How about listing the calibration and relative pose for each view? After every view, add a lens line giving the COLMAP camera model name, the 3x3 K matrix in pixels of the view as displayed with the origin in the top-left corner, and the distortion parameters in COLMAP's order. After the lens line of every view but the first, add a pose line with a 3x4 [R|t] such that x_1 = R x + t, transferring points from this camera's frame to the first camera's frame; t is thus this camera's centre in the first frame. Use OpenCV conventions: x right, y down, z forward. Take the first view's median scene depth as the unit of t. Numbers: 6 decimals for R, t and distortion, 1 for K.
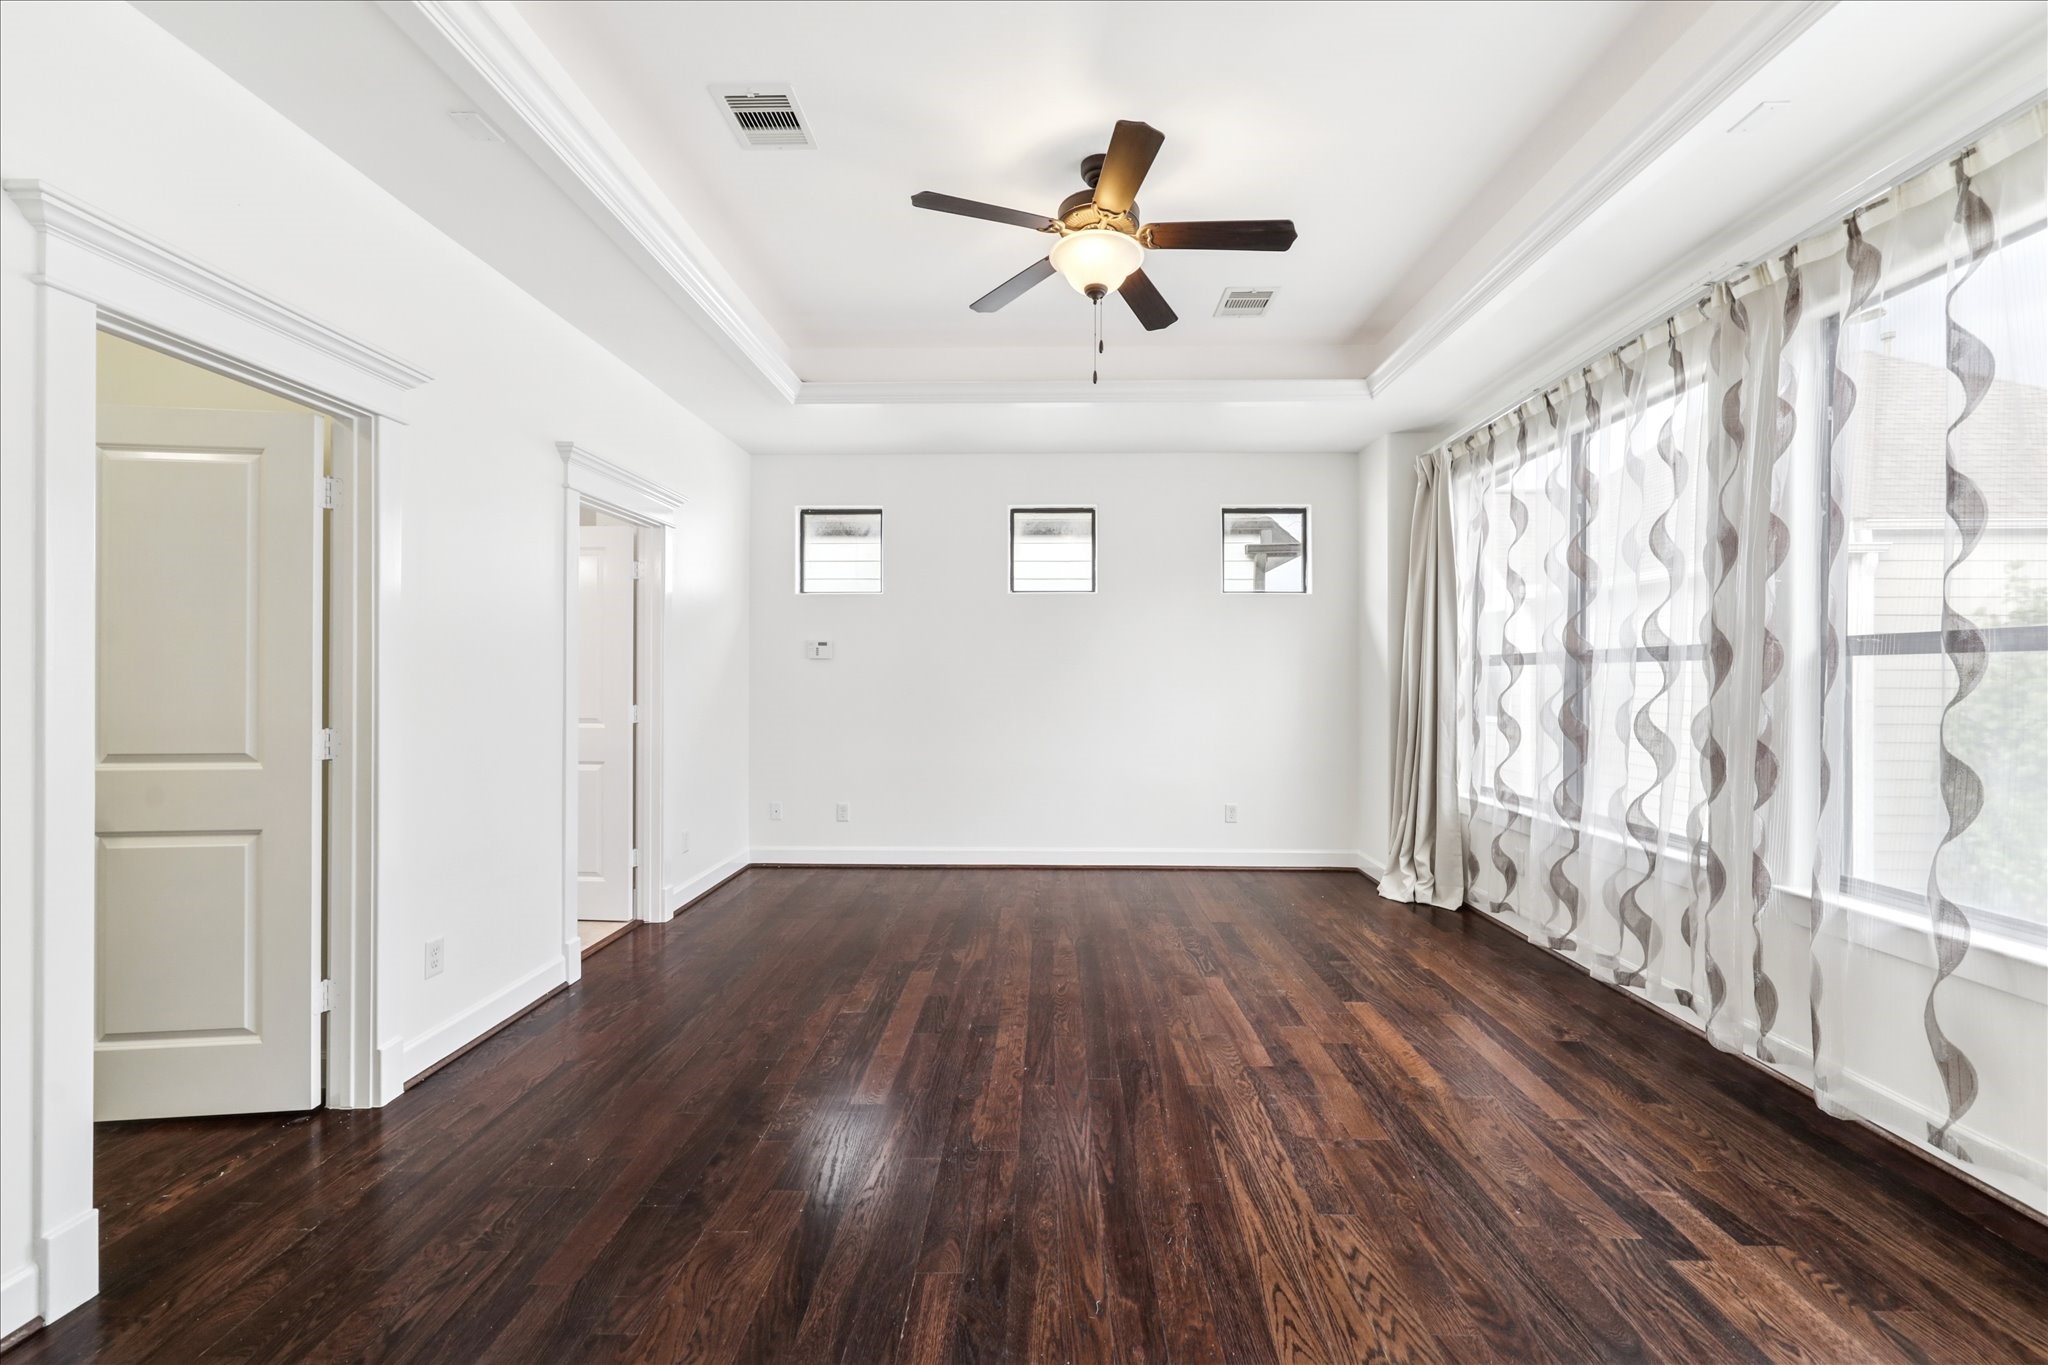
lens RADIAL K [[827.1, 0, 1026.8], [0, 827.1, 677.6], [0, 0, 1]] dist [0.000029, -0.000102]
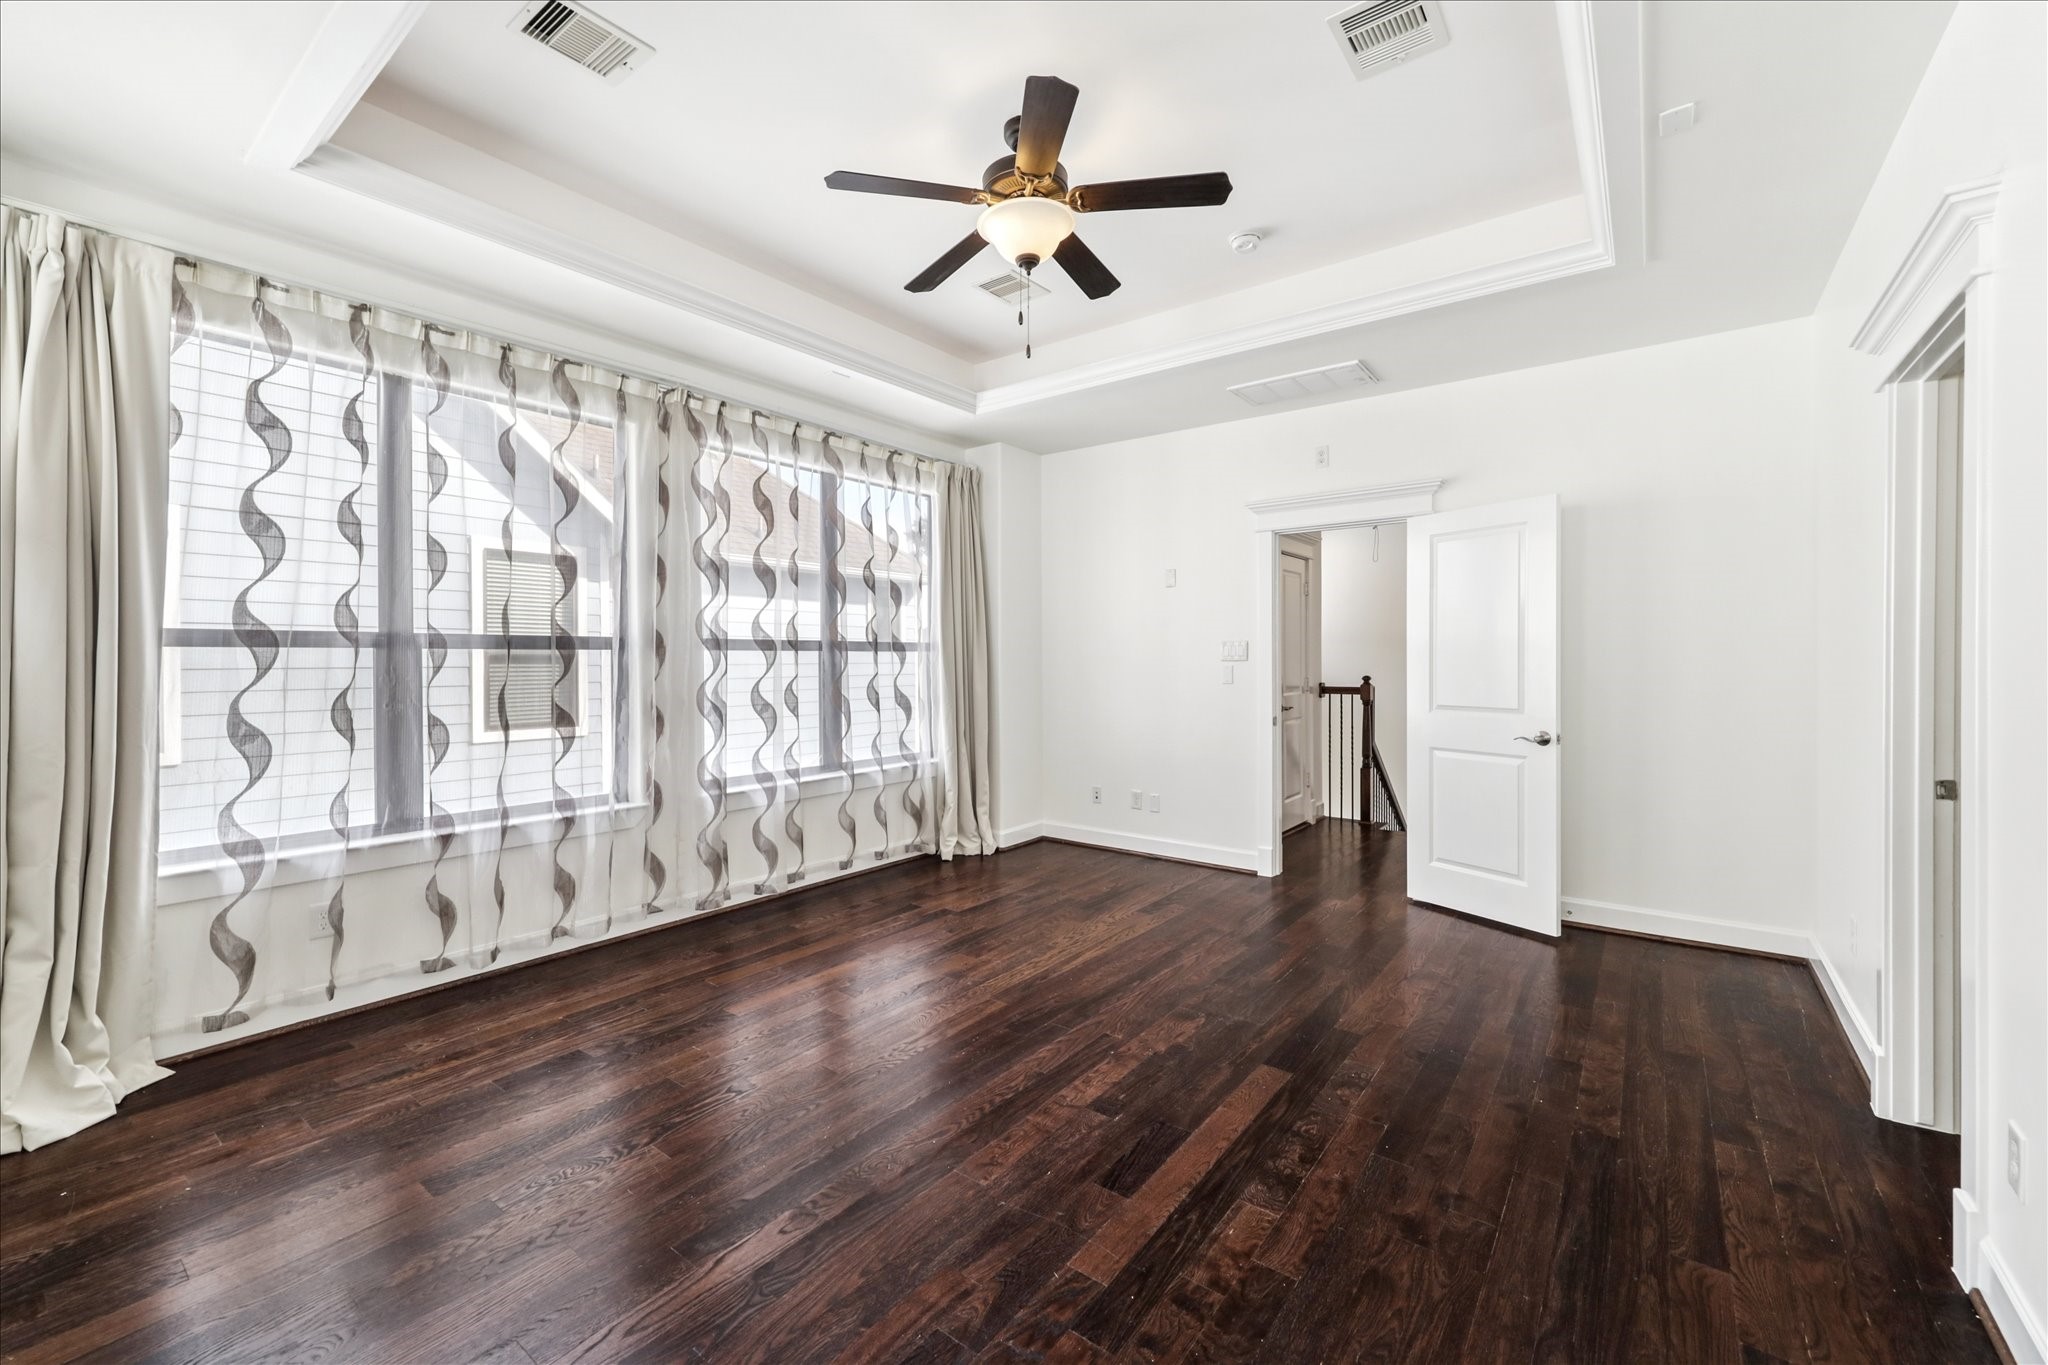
lens RADIAL K [[827.1, 0, 1026.8], [0, 827.1, 677.6], [0, 0, 1]] dist [0.000029, -0.000102]
pose [[-0.813297, -0.009328, 0.581774, -0.477424], [0.004539, 0.999739, 0.022375, -0.006142], [-0.581831, 0.020838, -0.813043, 1.790831]]
